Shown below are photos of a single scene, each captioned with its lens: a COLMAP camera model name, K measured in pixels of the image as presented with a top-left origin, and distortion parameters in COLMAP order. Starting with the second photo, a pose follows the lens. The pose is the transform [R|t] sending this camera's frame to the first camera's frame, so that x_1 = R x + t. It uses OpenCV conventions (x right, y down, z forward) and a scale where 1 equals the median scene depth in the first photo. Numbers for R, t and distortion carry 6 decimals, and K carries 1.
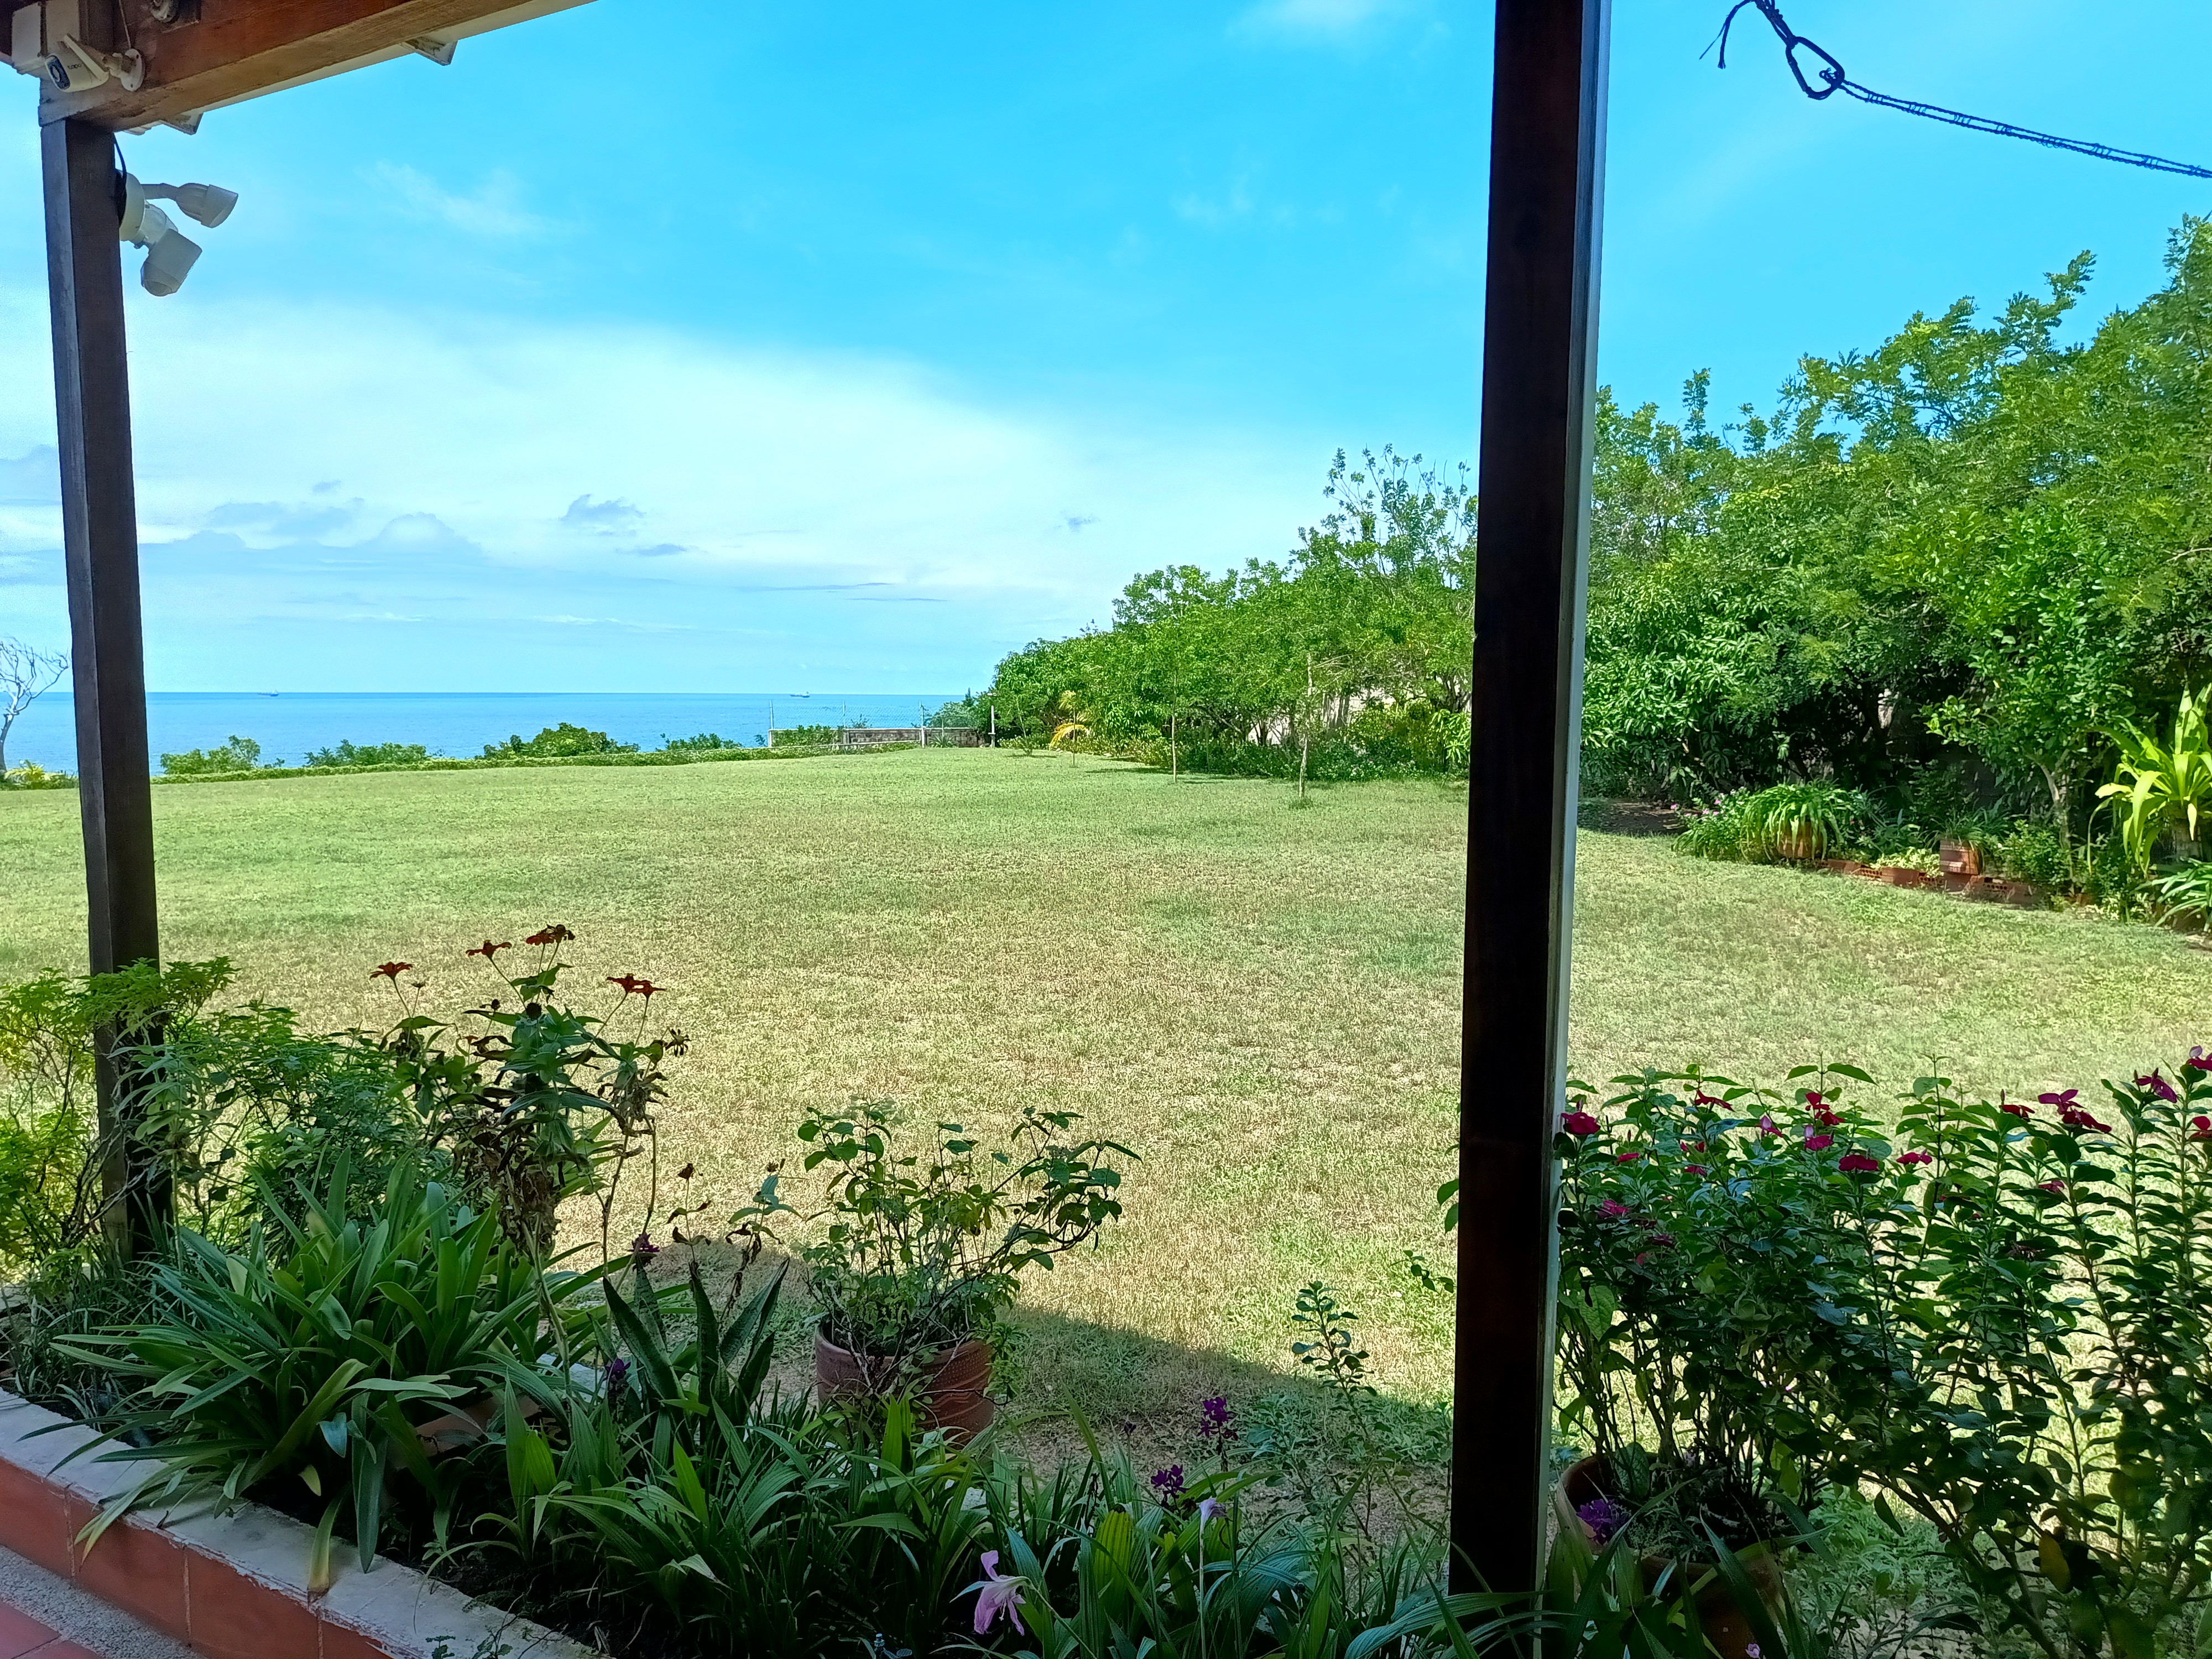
lens RADIAL K [[1570.3, 0, 1106.0], [0, 1570.3, 829.5], [0, 0, 1]] dist [0.210326, -0.383630]
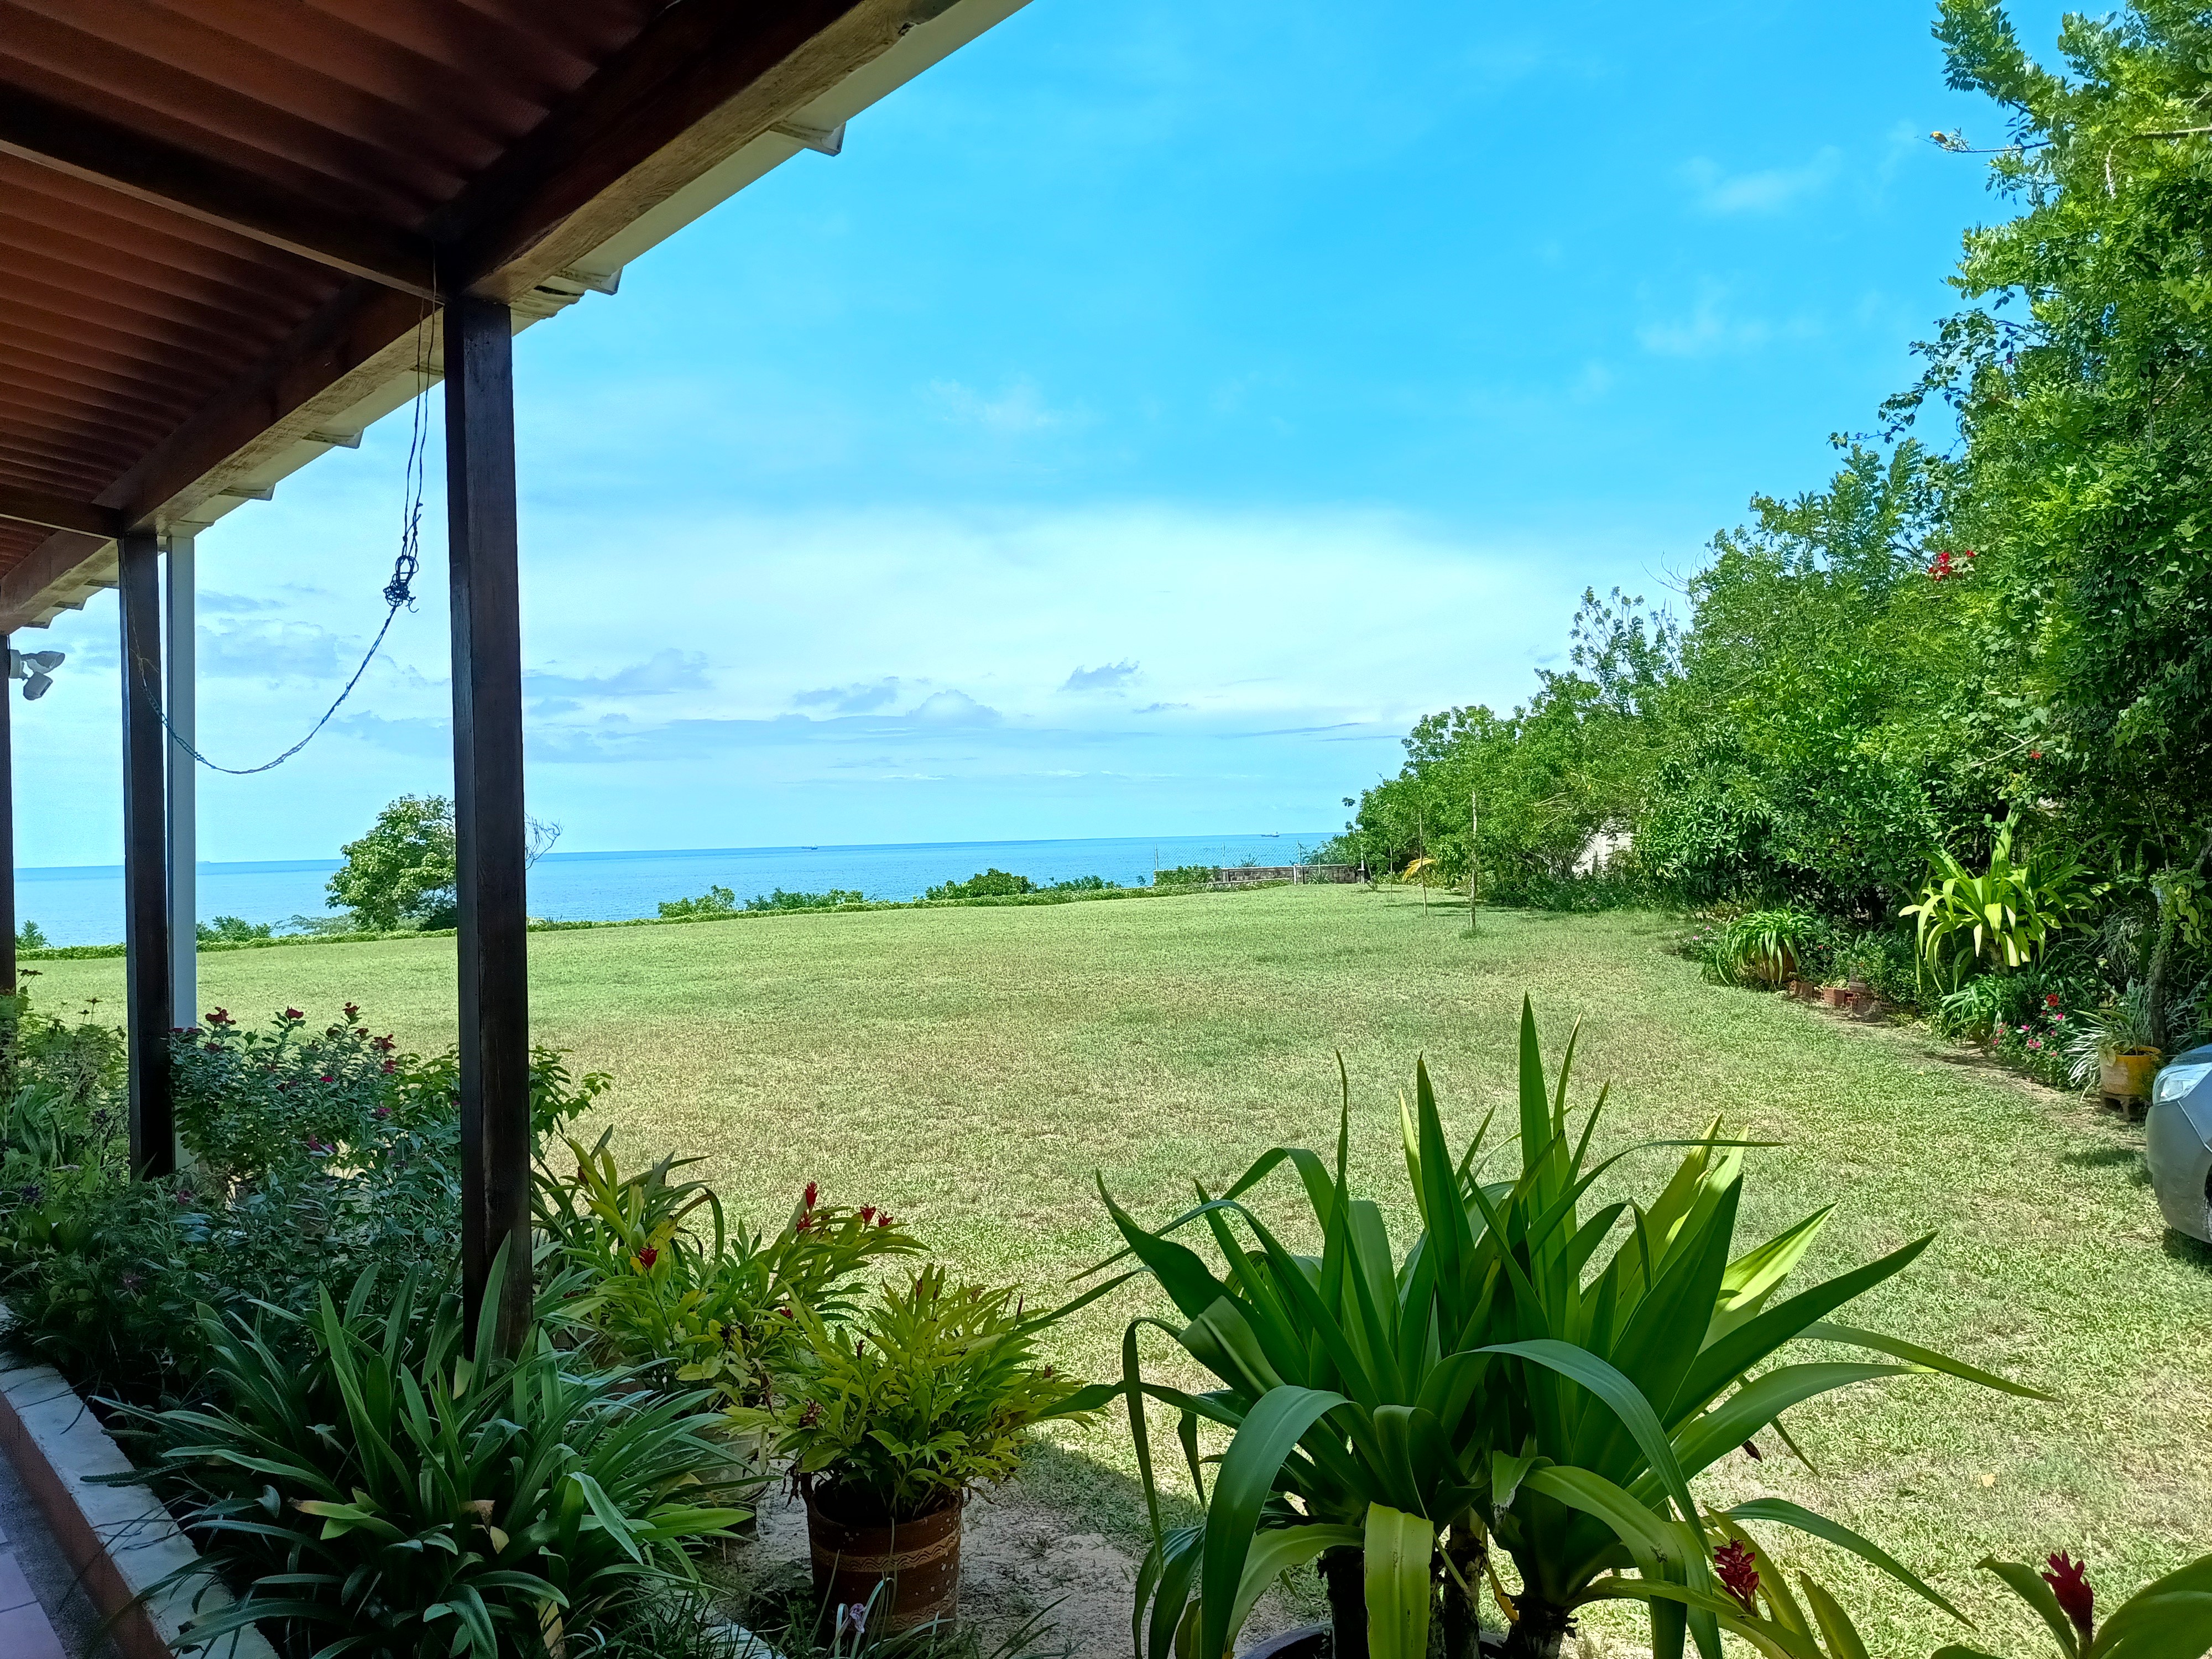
lens RADIAL K [[1576.9, 0, 1106.0], [0, 1576.9, 829.5], [0, 0, 1]] dist [0.099753, -0.076321]
pose [[0.954301, -0.025792, -0.297734, 0.369411], [-0.000214, 0.996210, -0.086985, 0.012122], [0.298849, 0.083074, 0.950678, -0.153649]]
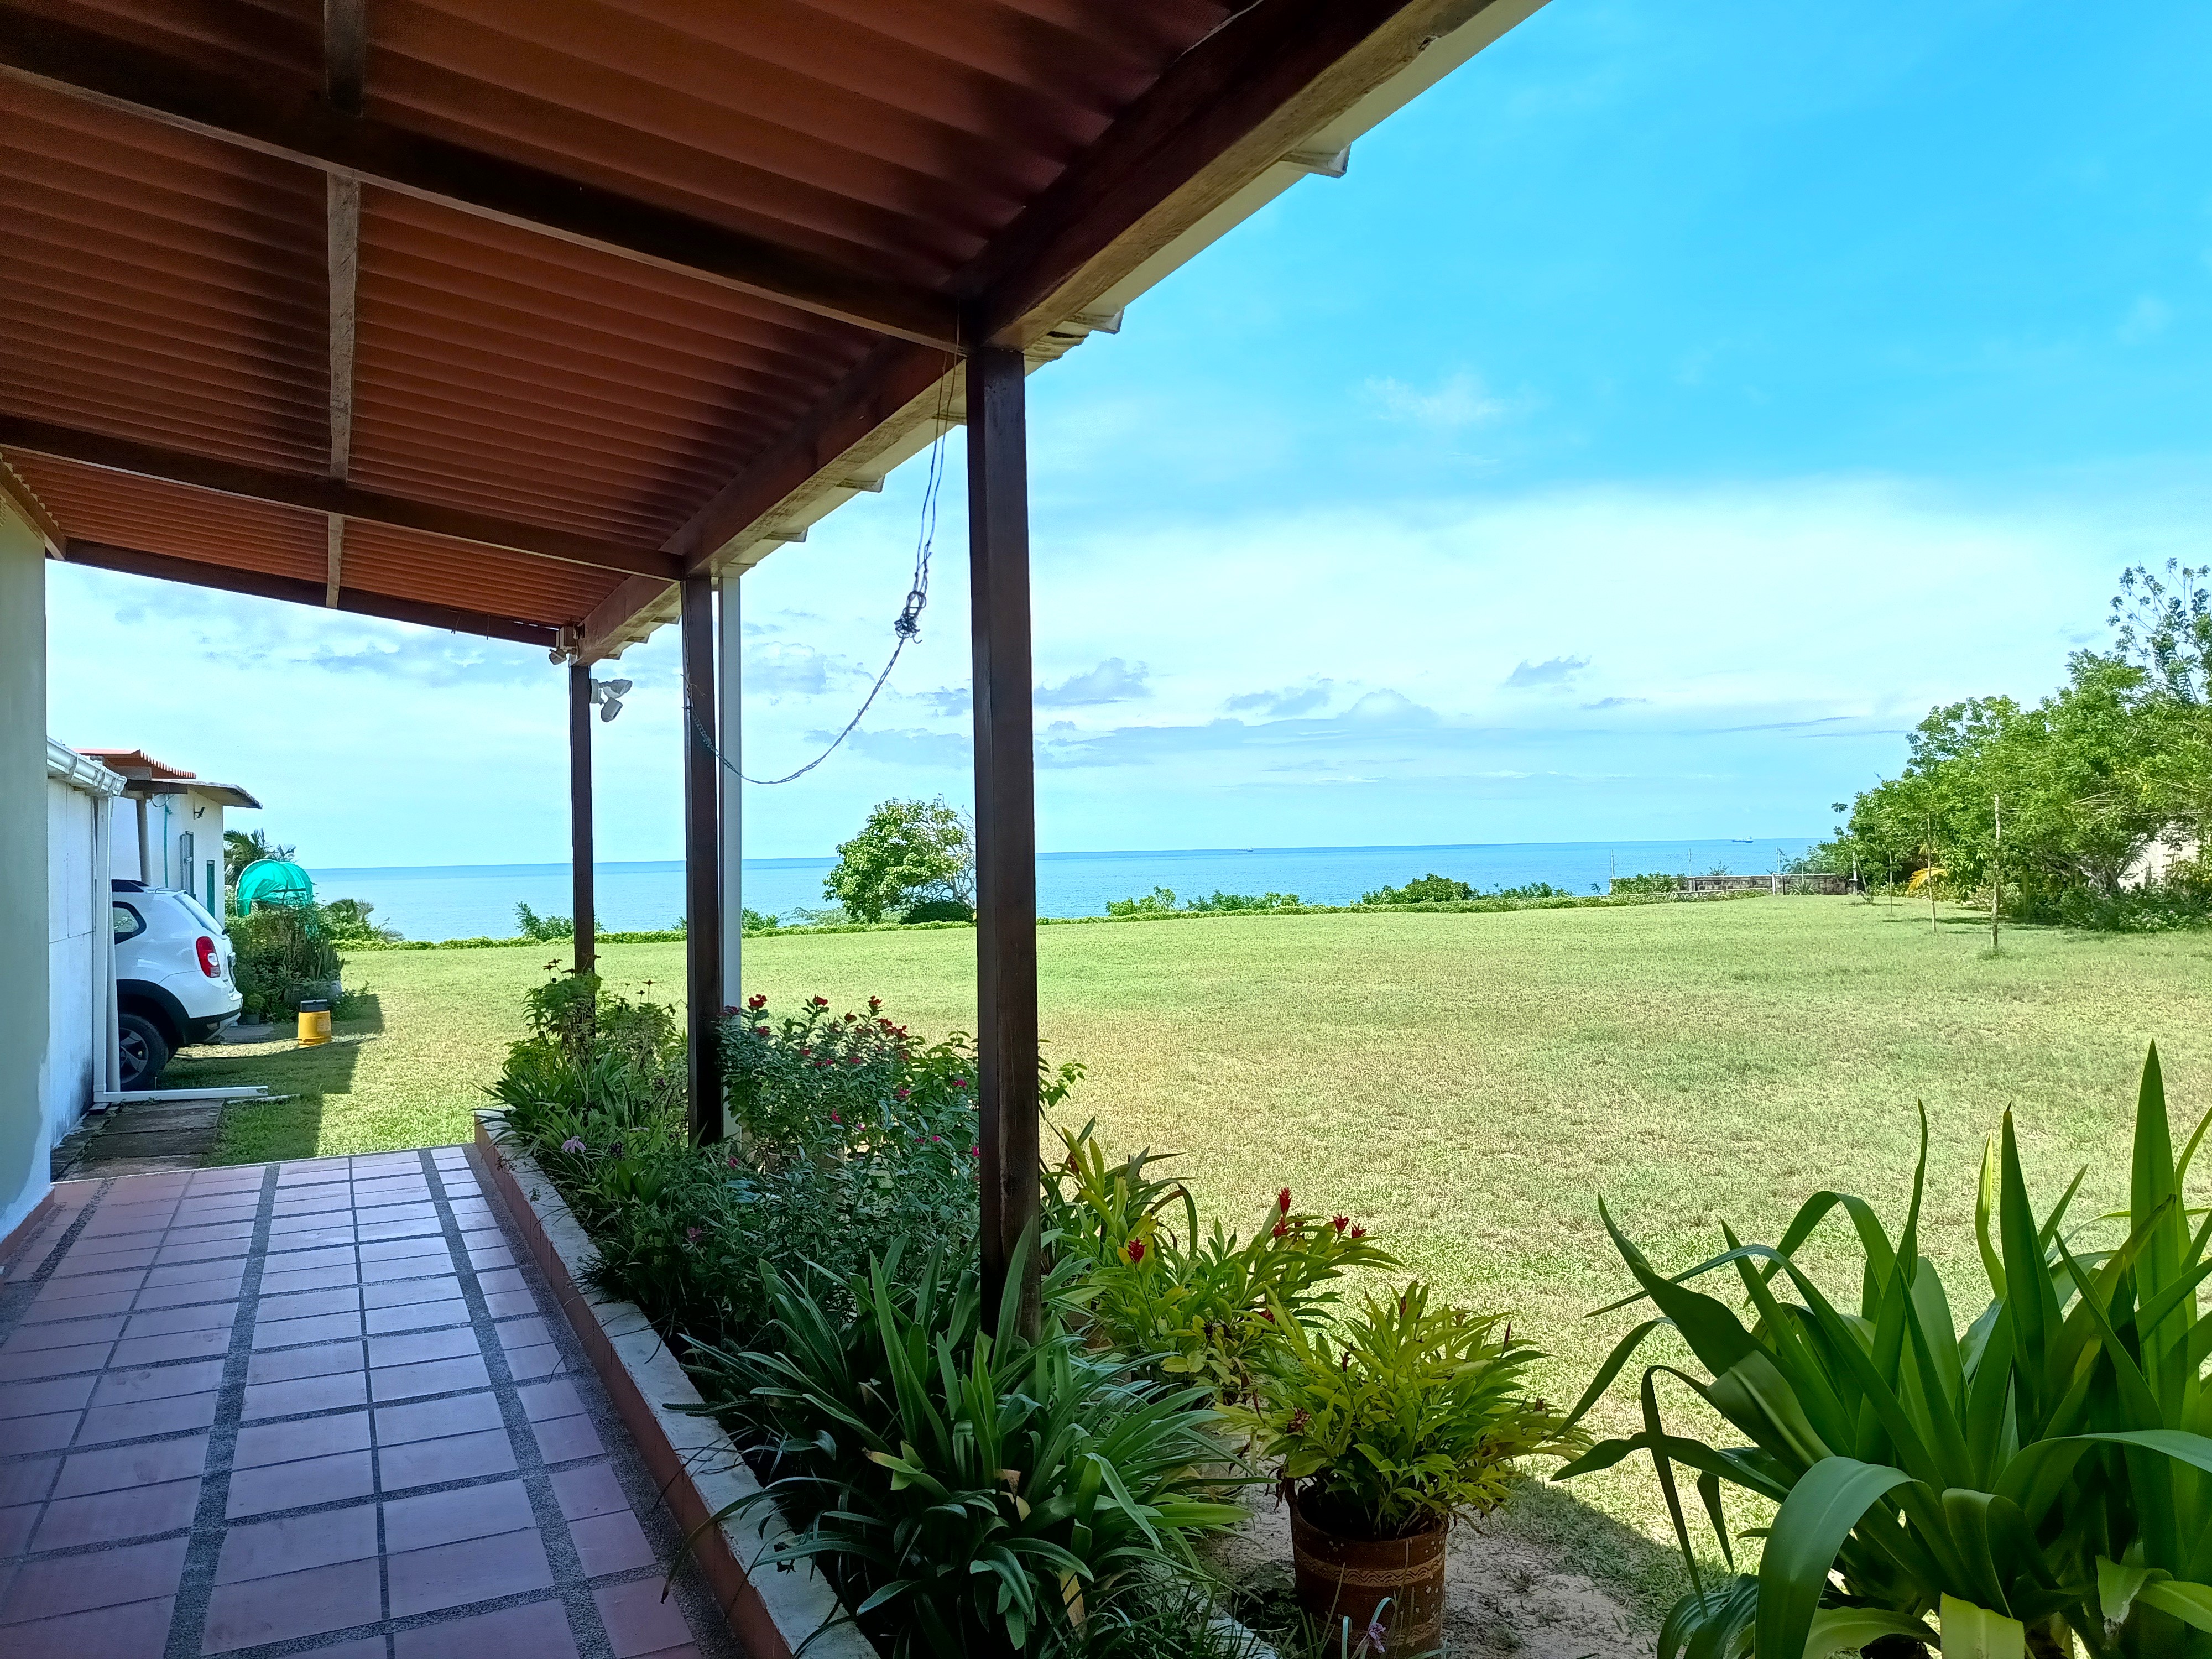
lens RADIAL K [[1579.5, 0, 1113.8], [0, 1579.5, 834.4], [0, 0, 1]] dist [0.100675, -0.077383]
pose [[0.842377, -0.021693, -0.538451, 0.350280], [-0.026728, 0.996278, -0.081951, 0.007760], [0.538225, 0.083425, 0.838662, -0.165745]]
